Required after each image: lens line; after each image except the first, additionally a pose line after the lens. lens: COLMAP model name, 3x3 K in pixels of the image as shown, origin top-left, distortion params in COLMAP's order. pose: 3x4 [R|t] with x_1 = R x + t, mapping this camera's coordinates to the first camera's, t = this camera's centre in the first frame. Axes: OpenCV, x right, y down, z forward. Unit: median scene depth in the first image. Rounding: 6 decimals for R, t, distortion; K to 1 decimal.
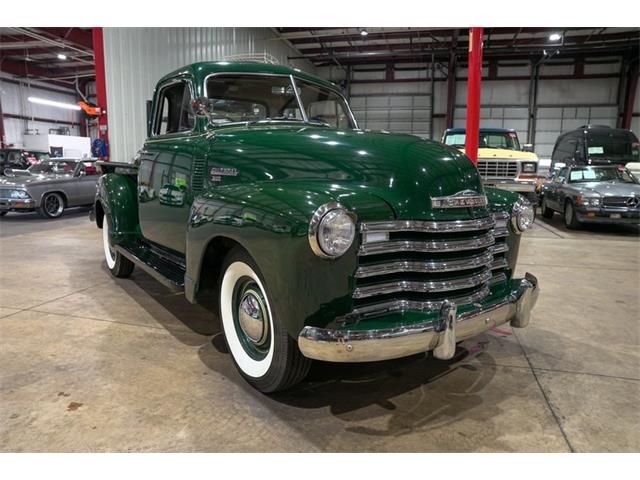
lens RADIAL K [[438.6, 0, 321.6], [0, 438.6, 240.7], [0, 0, 1]] dist [-0.142763, 0.111509]
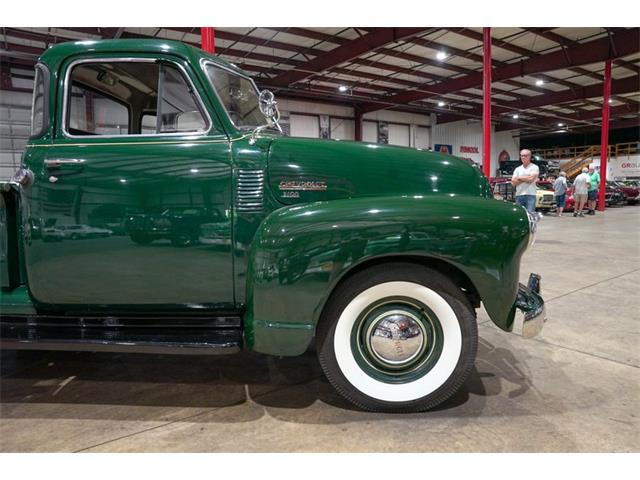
lens RADIAL K [[438.6, 0, 321.6], [0, 438.6, 240.7], [0, 0, 1]] dist [-0.142763, 0.111509]
pose [[0.643889, -0.111905, 0.756891, -0.556075], [0.149822, 0.988536, 0.018699, -0.043811], [-0.750307, 0.101359, 0.653273, 0.292517]]
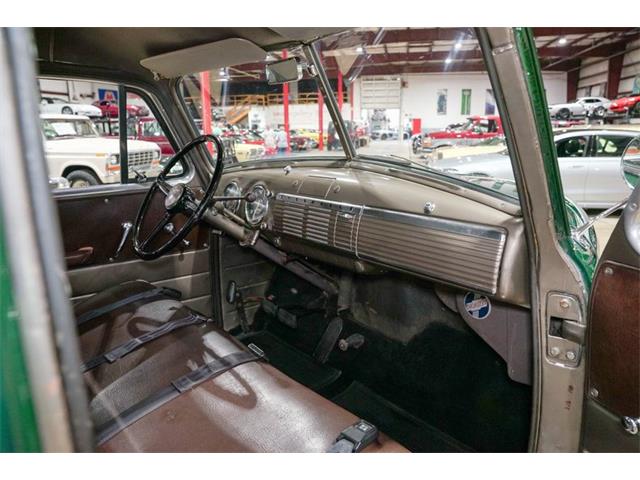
lens RADIAL K [[438.6, 0, 321.6], [0, 438.6, 240.7], [0, 0, 1]] dist [-0.142763, 0.111509]
pose [[-0.067026, -0.263062, 0.962448, -0.397834], [0.174169, 0.946722, 0.270893, -0.258463], [-0.982432, 0.185785, -0.017638, 0.848062]]
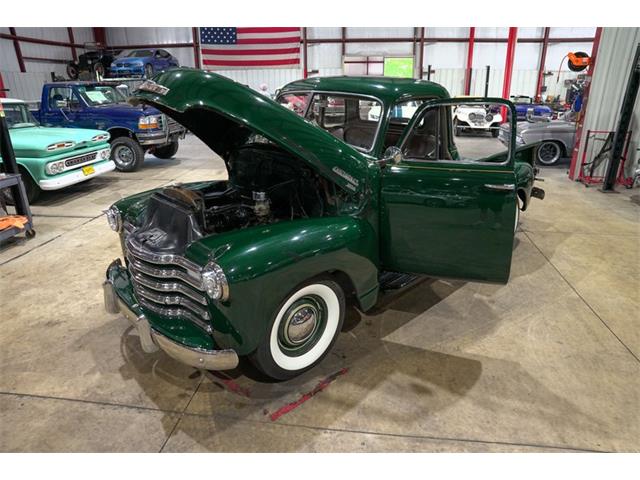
lens RADIAL K [[438.6, 0, 321.6], [0, 438.6, 240.7], [0, 0, 1]] dist [-0.142763, 0.111509]
pose [[0.116039, 0.337650, -0.934092, 0.894556], [-0.158615, 0.934675, 0.318156, -0.313490], [0.980498, 0.111243, 0.162015, 0.730221]]
